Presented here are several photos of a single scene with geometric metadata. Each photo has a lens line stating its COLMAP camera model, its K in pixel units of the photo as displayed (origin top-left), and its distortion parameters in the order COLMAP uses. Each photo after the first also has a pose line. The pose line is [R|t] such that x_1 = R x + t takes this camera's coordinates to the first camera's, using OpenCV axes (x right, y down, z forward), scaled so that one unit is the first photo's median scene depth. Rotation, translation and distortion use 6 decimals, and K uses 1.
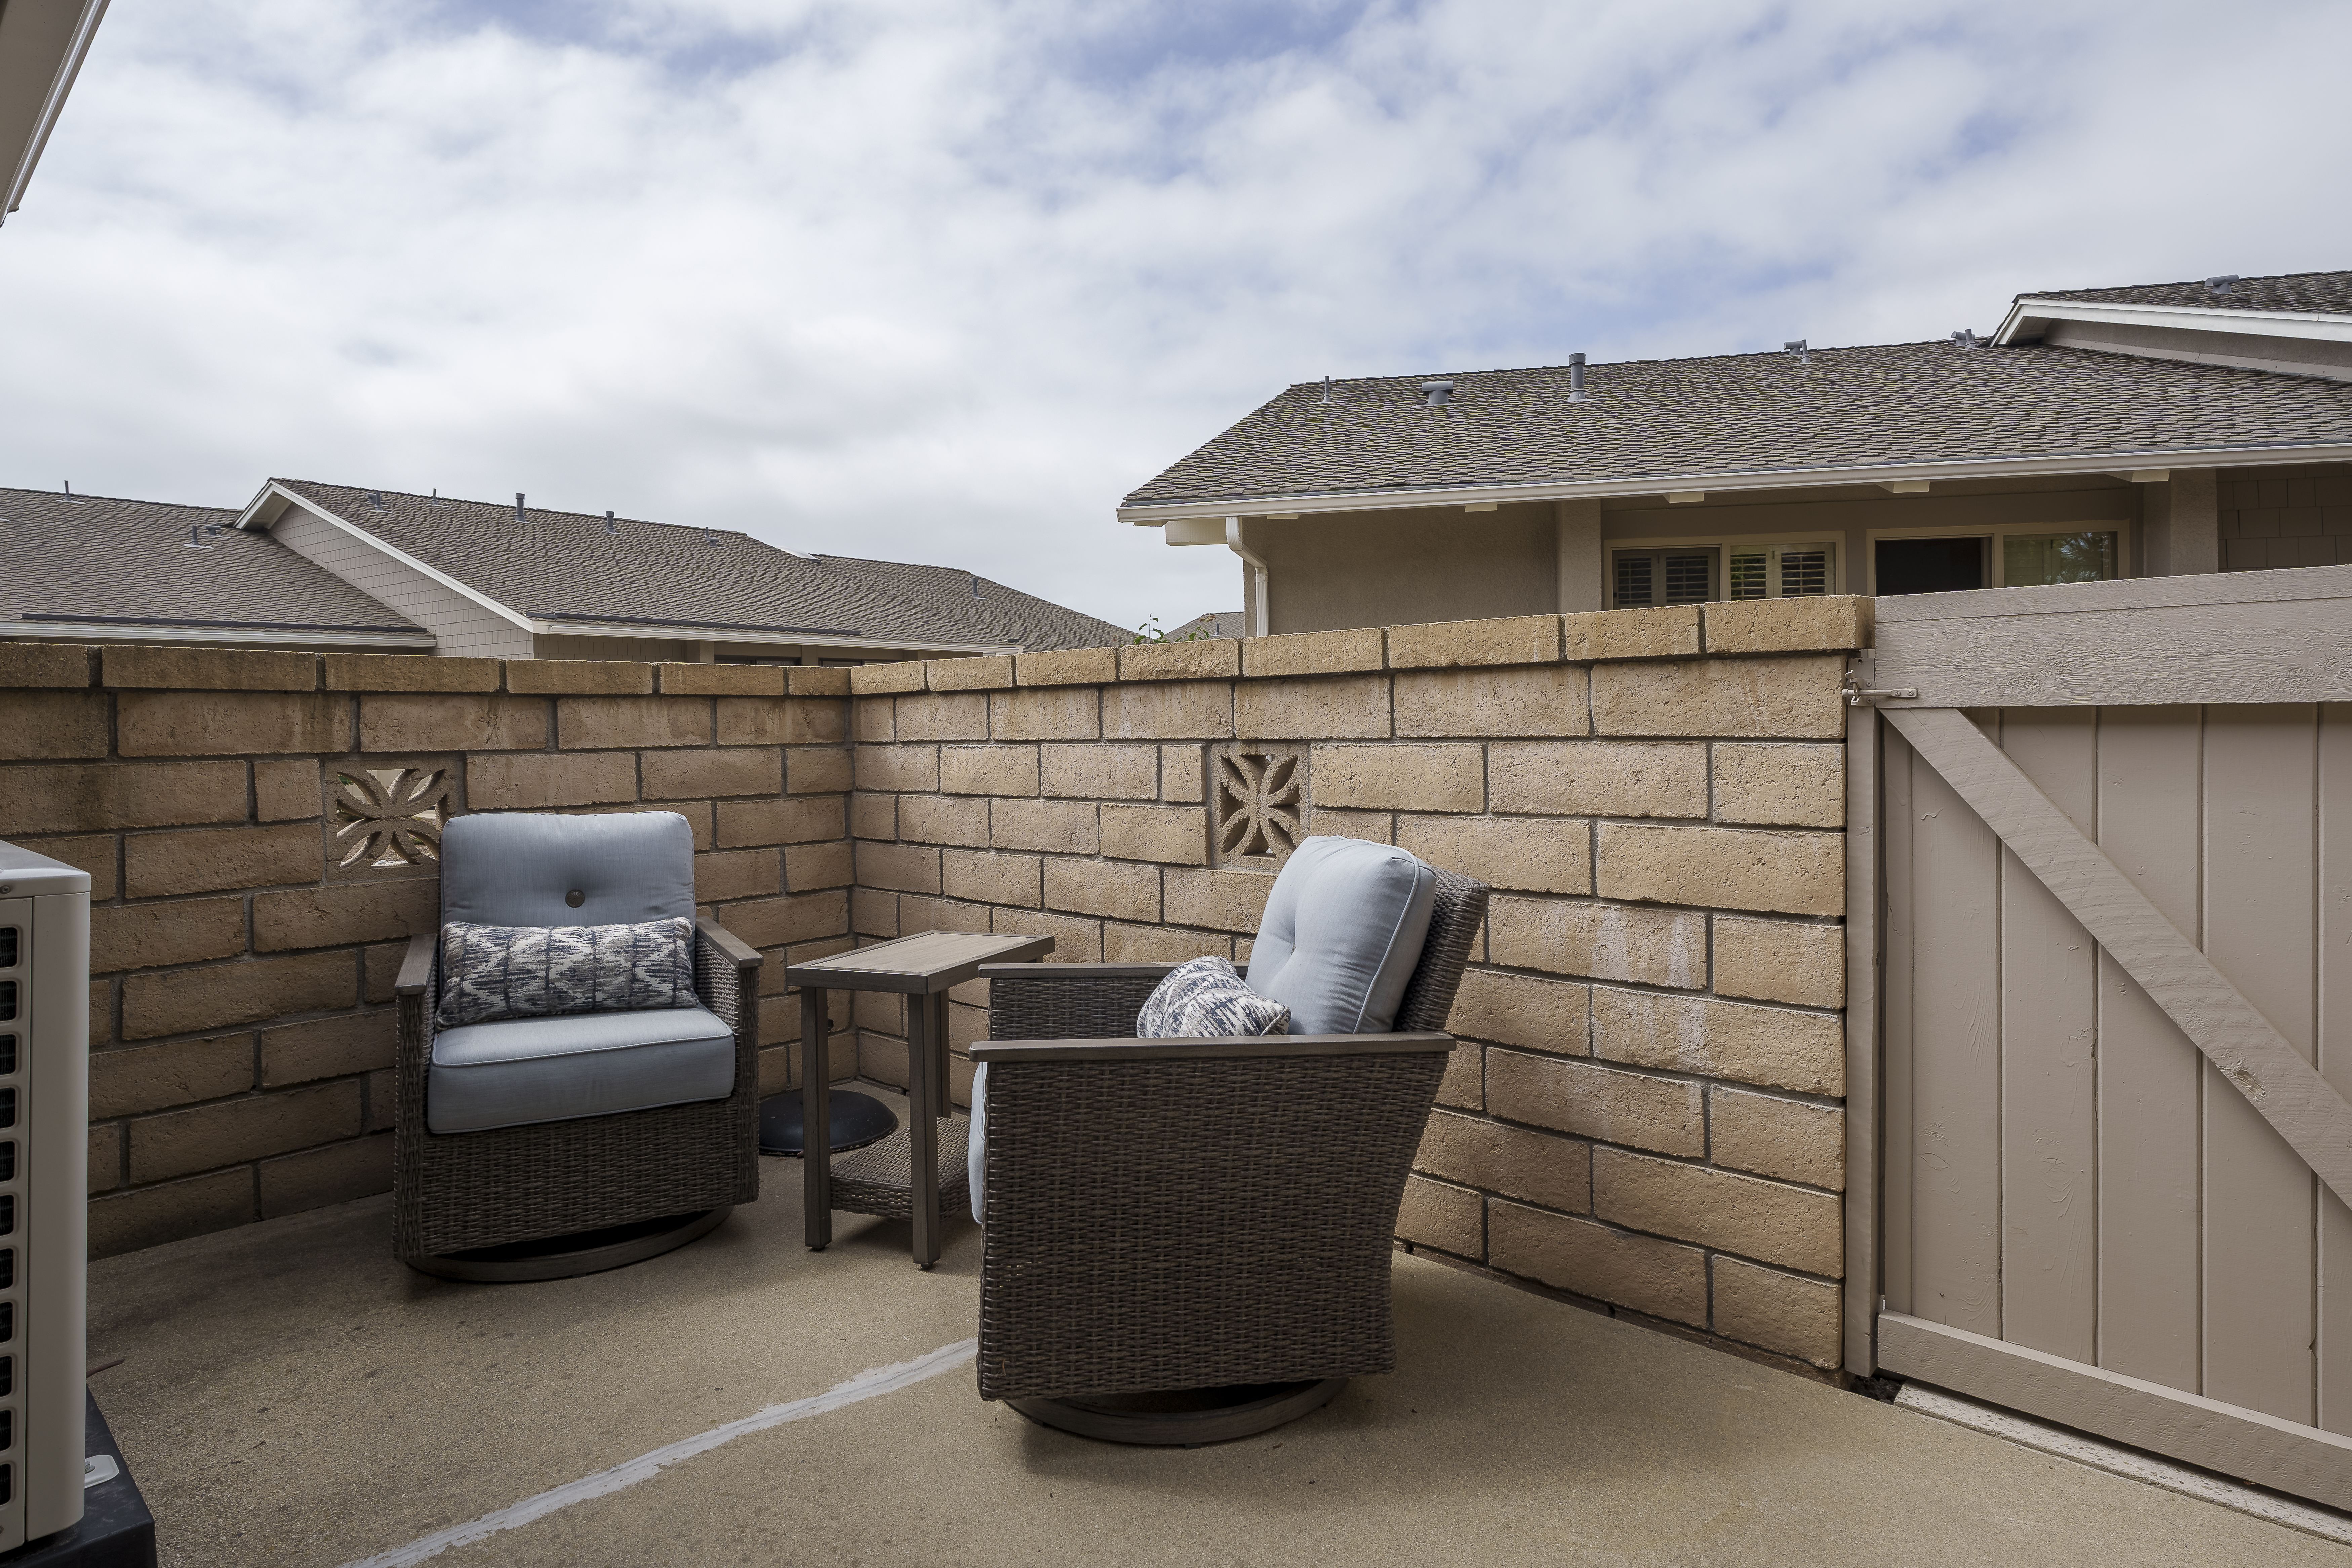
lens RADIAL K [[1288.7, 0, 1202.0], [0, 1288.7, 734.6], [0, 0, 1]] dist [-0.006910, -0.001331]
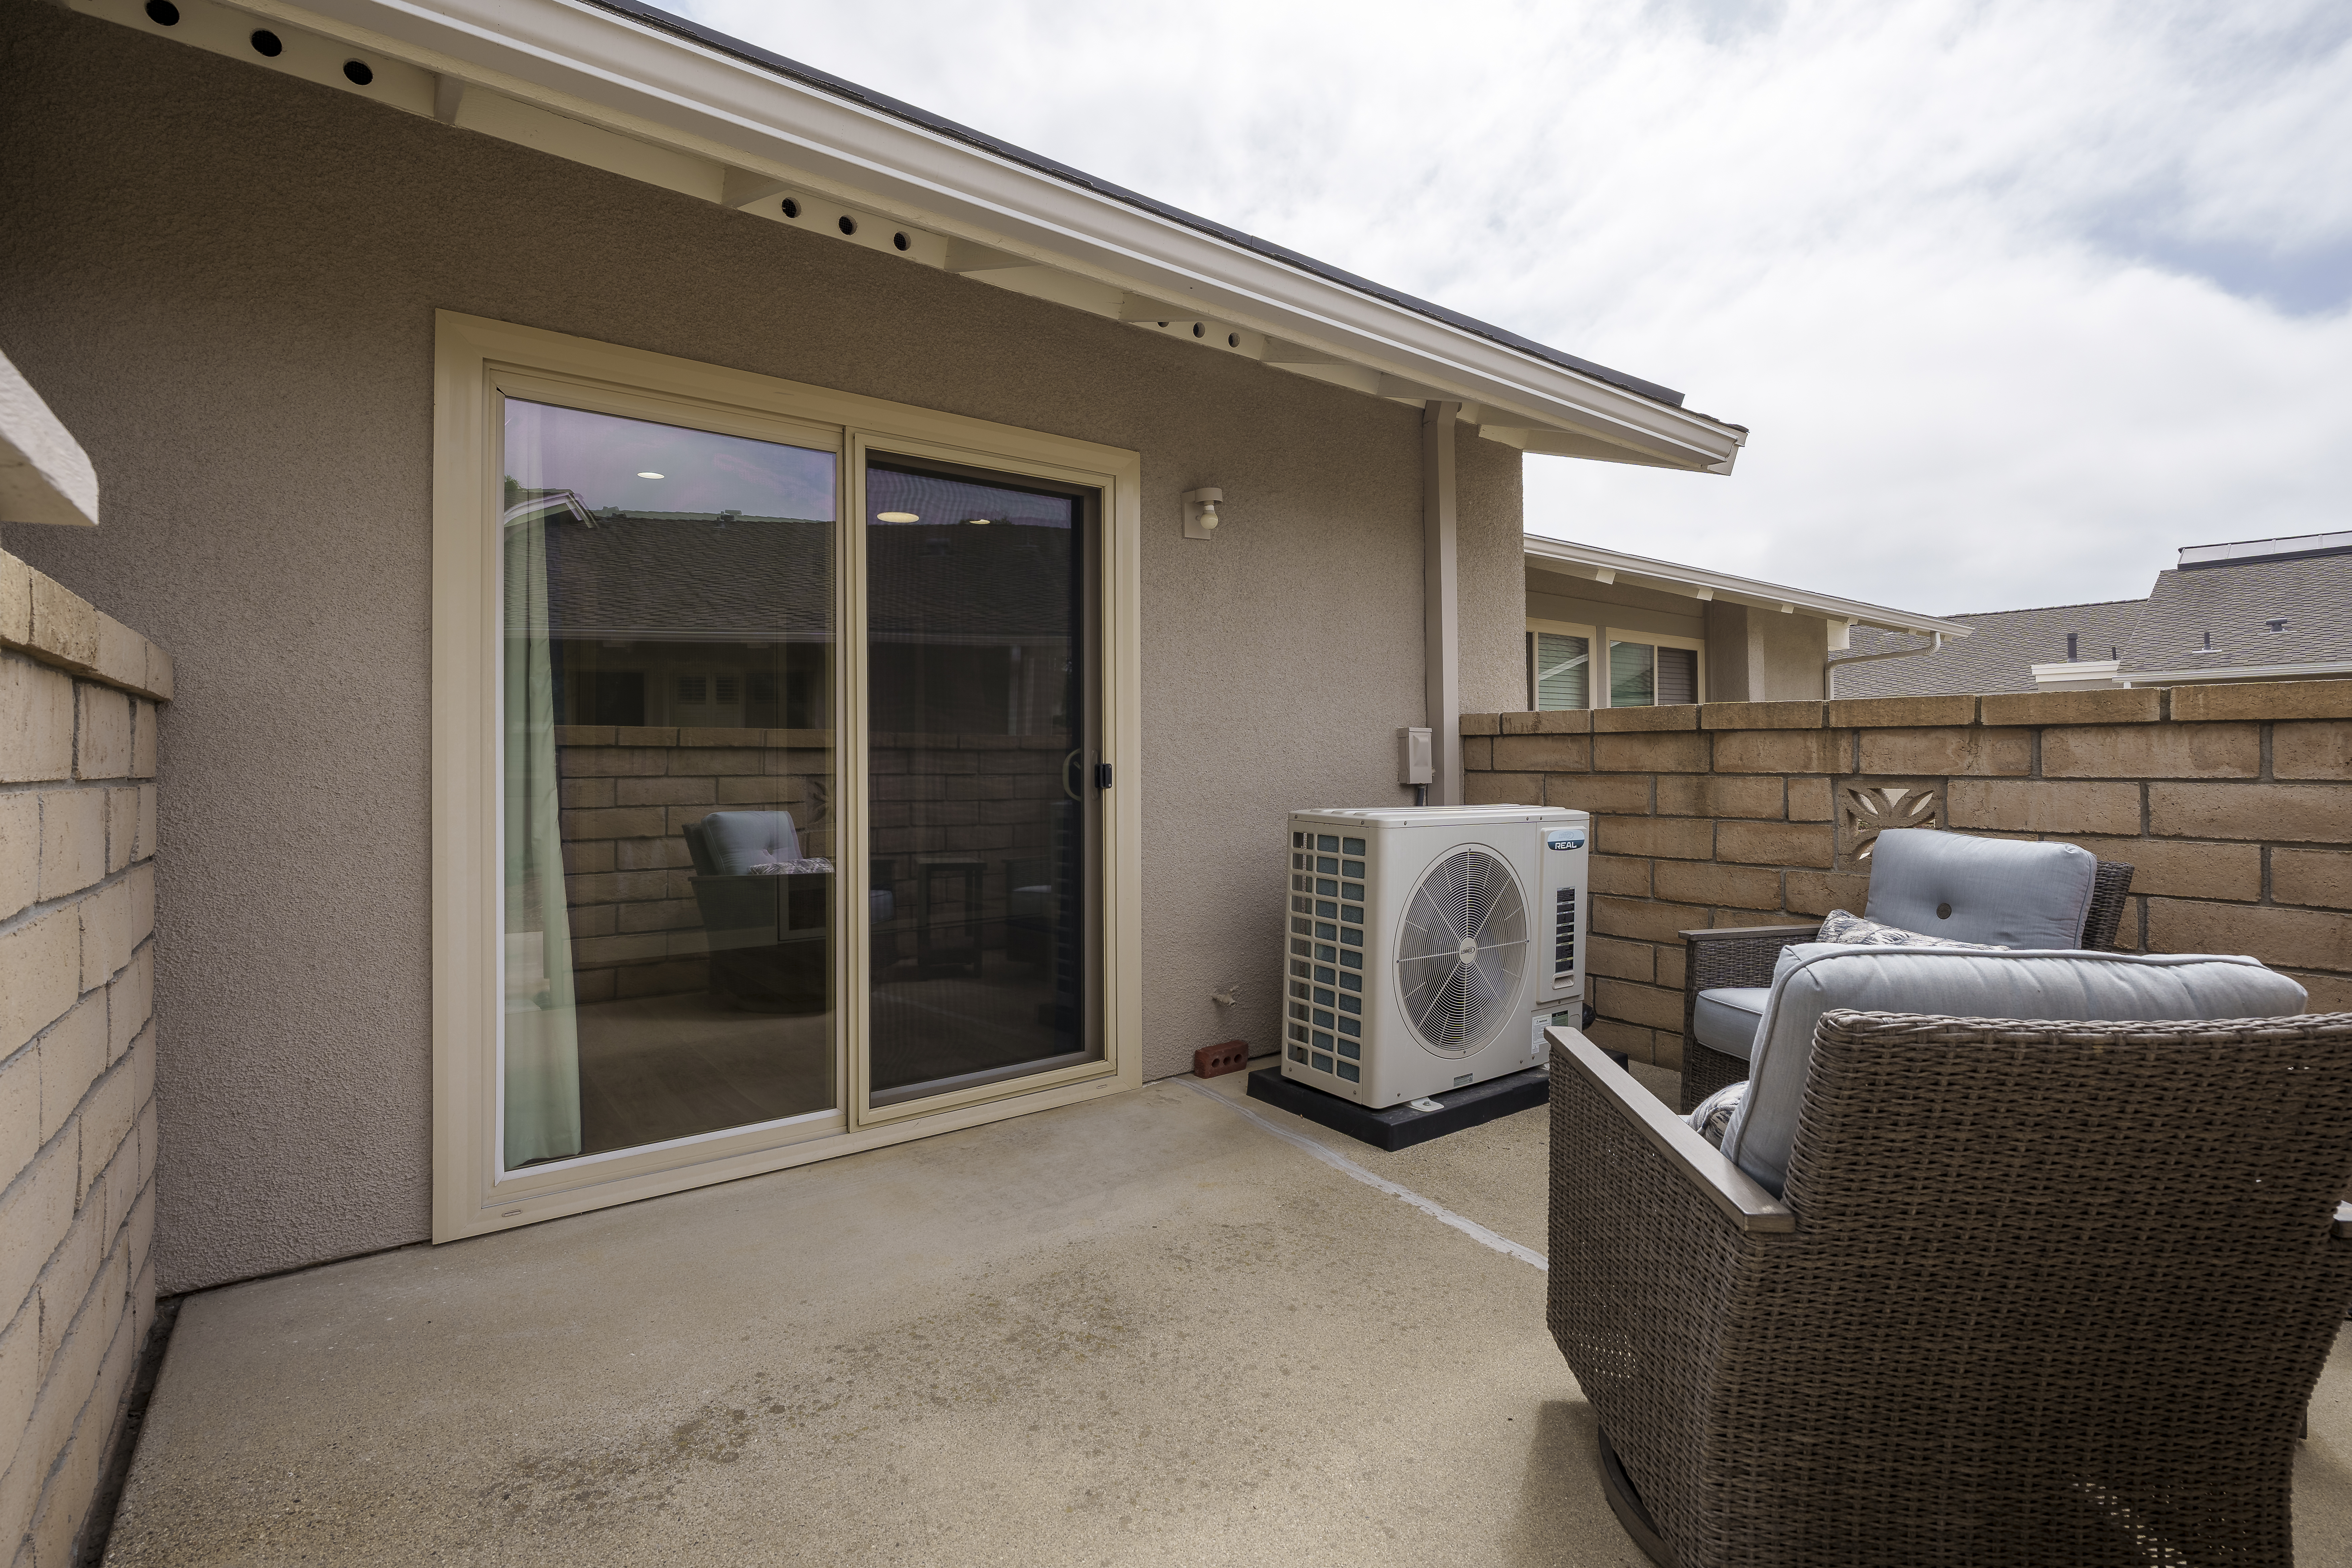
lens RADIAL K [[1074.5, 0, 1183.0], [0, 1074.5, 767.3], [0, 0, 1]] dist [0.000871, 0.000339]
pose [[-0.179187, 0.019853, -0.983615, 0.508011], [-0.008022, 0.999734, 0.021640, -0.010699], [0.983782, 0.011768, -0.178980, 0.494643]]
